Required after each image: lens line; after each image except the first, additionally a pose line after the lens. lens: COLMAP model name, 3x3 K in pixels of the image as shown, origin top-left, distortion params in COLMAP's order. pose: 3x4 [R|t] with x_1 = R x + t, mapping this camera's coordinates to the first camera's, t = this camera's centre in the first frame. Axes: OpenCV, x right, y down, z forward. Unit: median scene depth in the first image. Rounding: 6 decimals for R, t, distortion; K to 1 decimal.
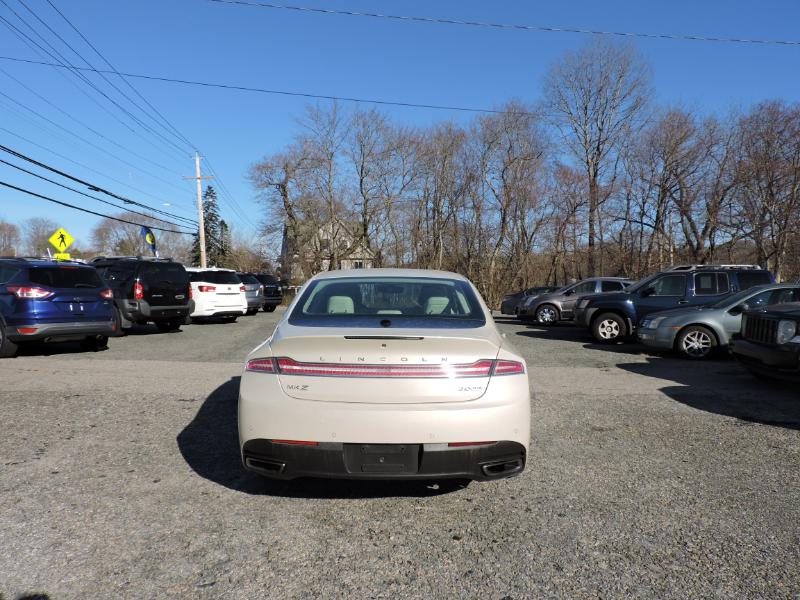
lens RADIAL K [[563.7, 0, 403.2], [0, 563.7, 301.1], [0, 0, 1]] dist [-0.017234, -0.004339]
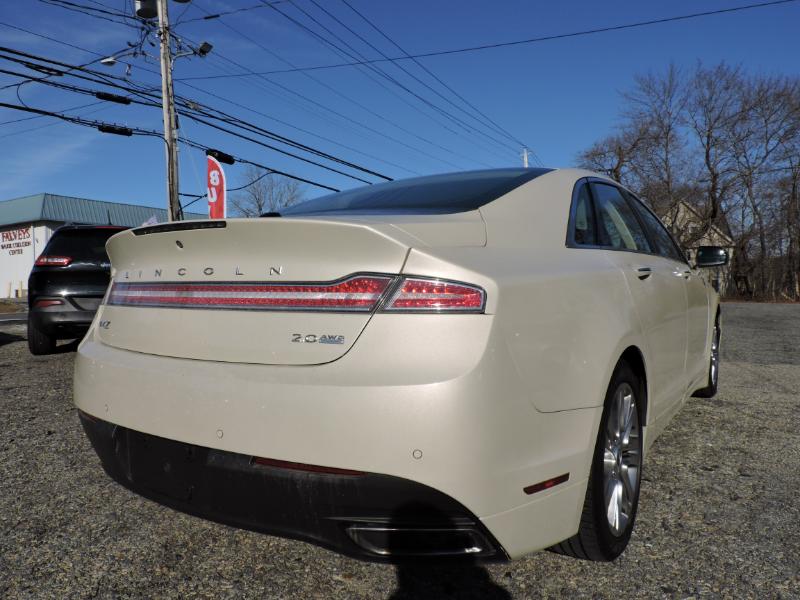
lens RADIAL K [[563.7, 0, 403.2], [0, 563.7, 301.1], [0, 0, 1]] dist [-0.017234, -0.004339]
pose [[0.823055, -0.001148, -0.567960, 0.091832], [0.002011, 0.999998, 0.000894, 0.028145], [0.567958, -0.001878, 0.823056, 0.151963]]
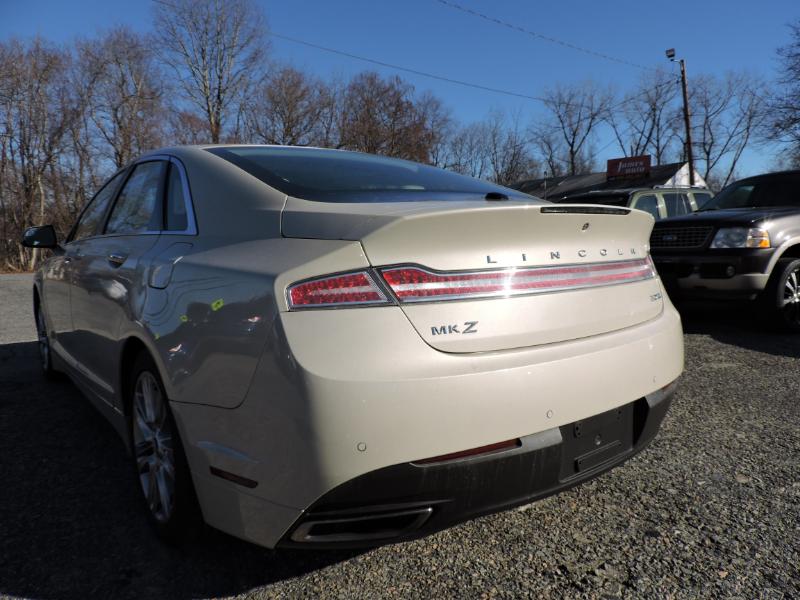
lens RADIAL K [[563.7, 0, 403.2], [0, 563.7, 301.1], [0, 0, 1]] dist [-0.017234, -0.004339]
pose [[0.784525, -0.090491, 0.613460, -0.107009], [0.045252, 0.995012, 0.088903, 0.020234], [-0.618444, -0.041986, 0.784706, 0.151265]]
